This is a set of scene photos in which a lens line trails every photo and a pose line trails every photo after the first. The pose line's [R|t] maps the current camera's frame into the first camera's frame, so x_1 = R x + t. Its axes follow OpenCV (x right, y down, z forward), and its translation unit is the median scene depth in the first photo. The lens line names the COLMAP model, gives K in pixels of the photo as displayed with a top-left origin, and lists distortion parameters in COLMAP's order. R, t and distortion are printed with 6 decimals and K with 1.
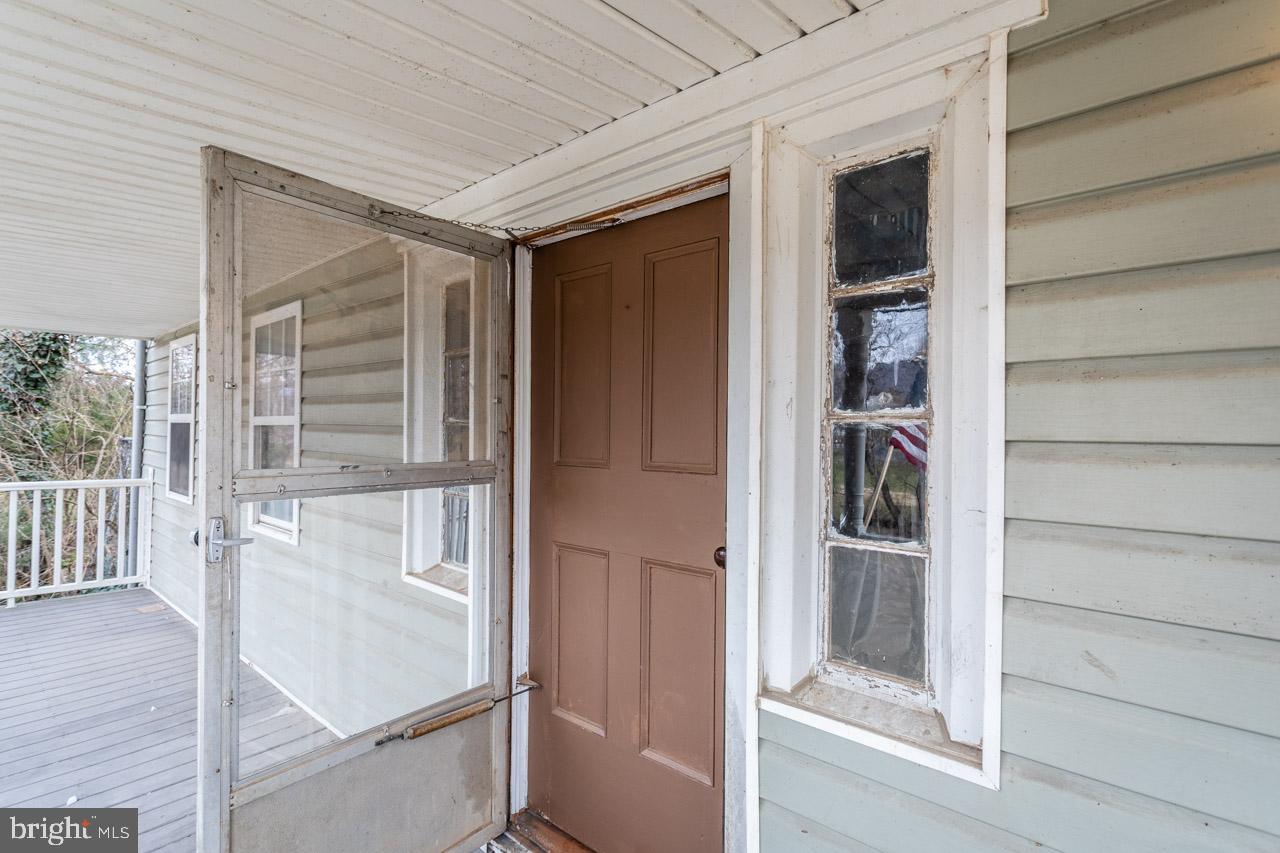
lens RADIAL K [[628.3, 0, 640.0], [0, 628.3, 426.5], [0, 0, 1]] dist [-0.002990, -0.000891]
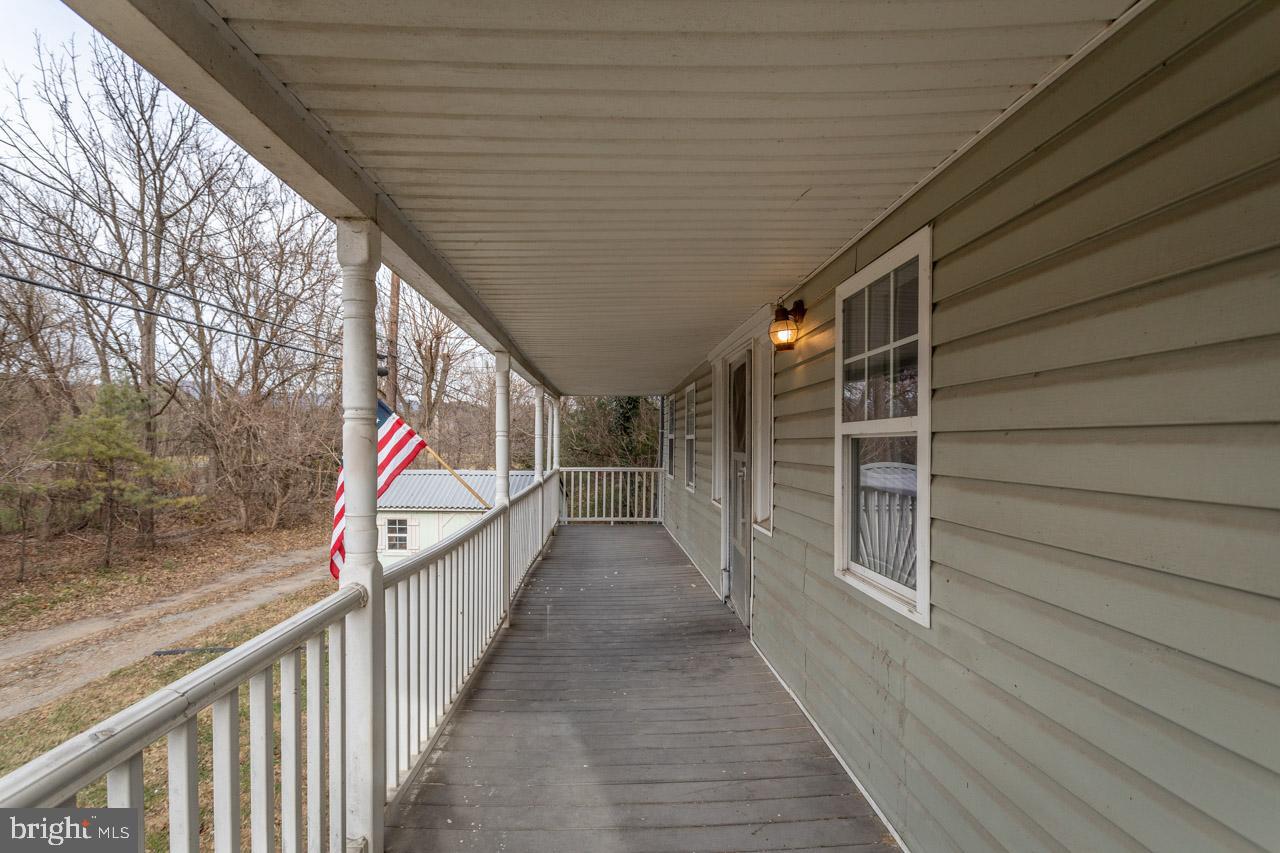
lens RADIAL K [[622.2, 0, 639.4], [0, 622.2, 460.6], [0, 0, 1]] dist [-0.000891, -0.000342]
pose [[0.712235, 0.014892, -0.701784, 0.553272], [0.004550, 0.999656, 0.025831, 0.011082], [0.701927, -0.021591, 0.711922, -0.449265]]
